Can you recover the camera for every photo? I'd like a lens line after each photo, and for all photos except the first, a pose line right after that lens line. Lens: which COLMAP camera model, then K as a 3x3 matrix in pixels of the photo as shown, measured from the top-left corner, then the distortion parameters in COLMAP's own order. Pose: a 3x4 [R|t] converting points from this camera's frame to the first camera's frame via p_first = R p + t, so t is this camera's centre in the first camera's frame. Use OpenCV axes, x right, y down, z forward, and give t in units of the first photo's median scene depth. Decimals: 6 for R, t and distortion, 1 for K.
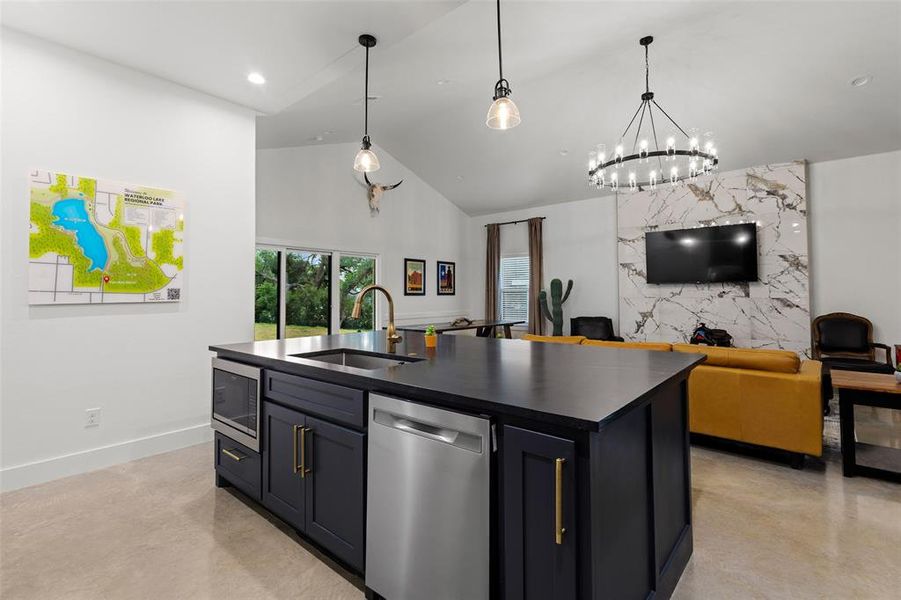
lens RADIAL K [[414.4, 0, 449.0], [0, 414.4, 281.6], [0, 0, 1]] dist [0.001945, 0.000678]
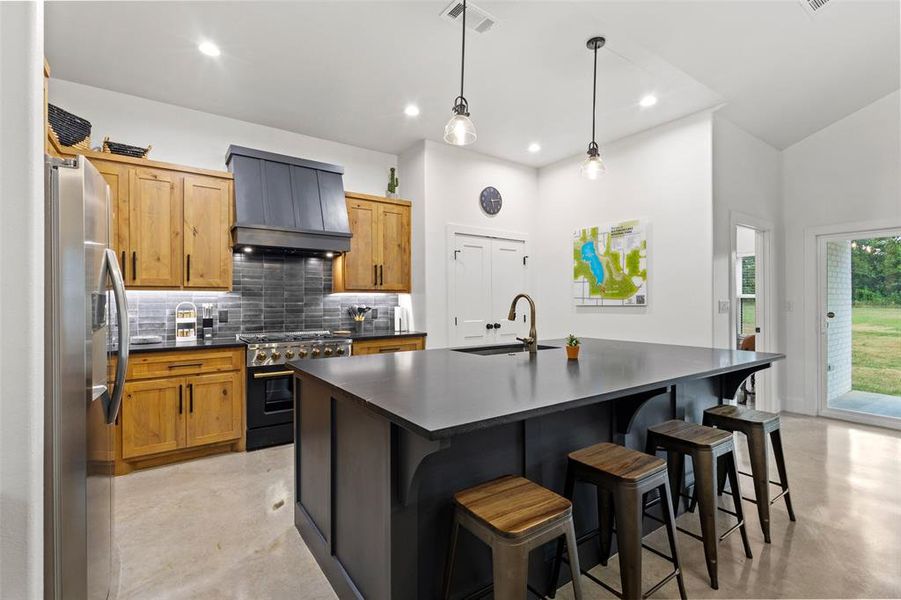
lens RADIAL K [[414.4, 0, 446.4], [0, 414.4, 299.2], [0, 0, 1]] dist [0.001945, 0.000678]
pose [[-0.249834, 0.001759, -0.968287, 0.377621], [0.034972, 0.999362, -0.007208, 0.009003], [0.967657, -0.035664, -0.249737, 0.388423]]
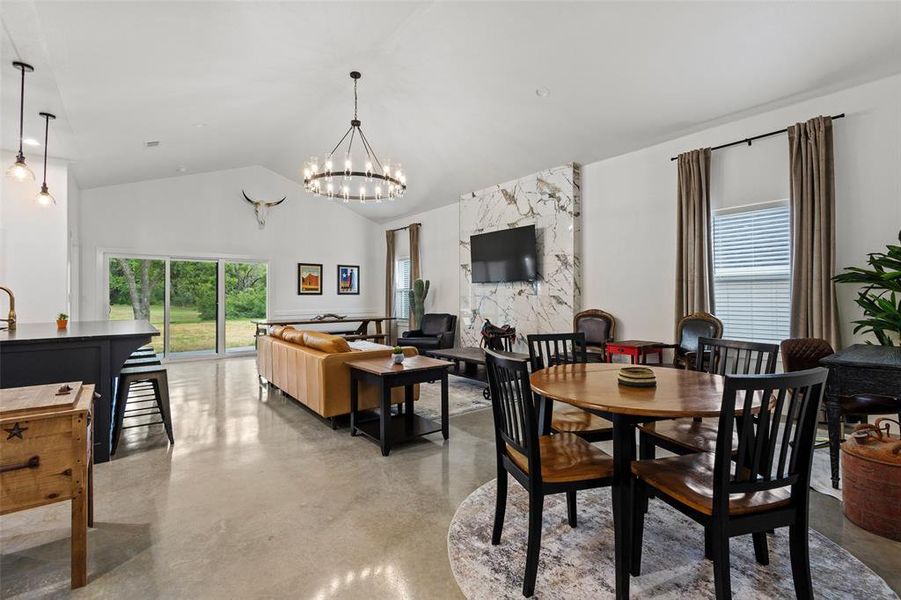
lens RADIAL K [[414.4, 0, 447.5], [0, 414.4, 289.3], [0, 0, 1]] dist [0.001945, 0.000678]
pose [[0.979646, -0.004303, -0.200686, 0.649756], [0.006869, 0.999903, 0.012093, 0.007866], [0.200614, -0.013226, 0.979581, -0.075032]]
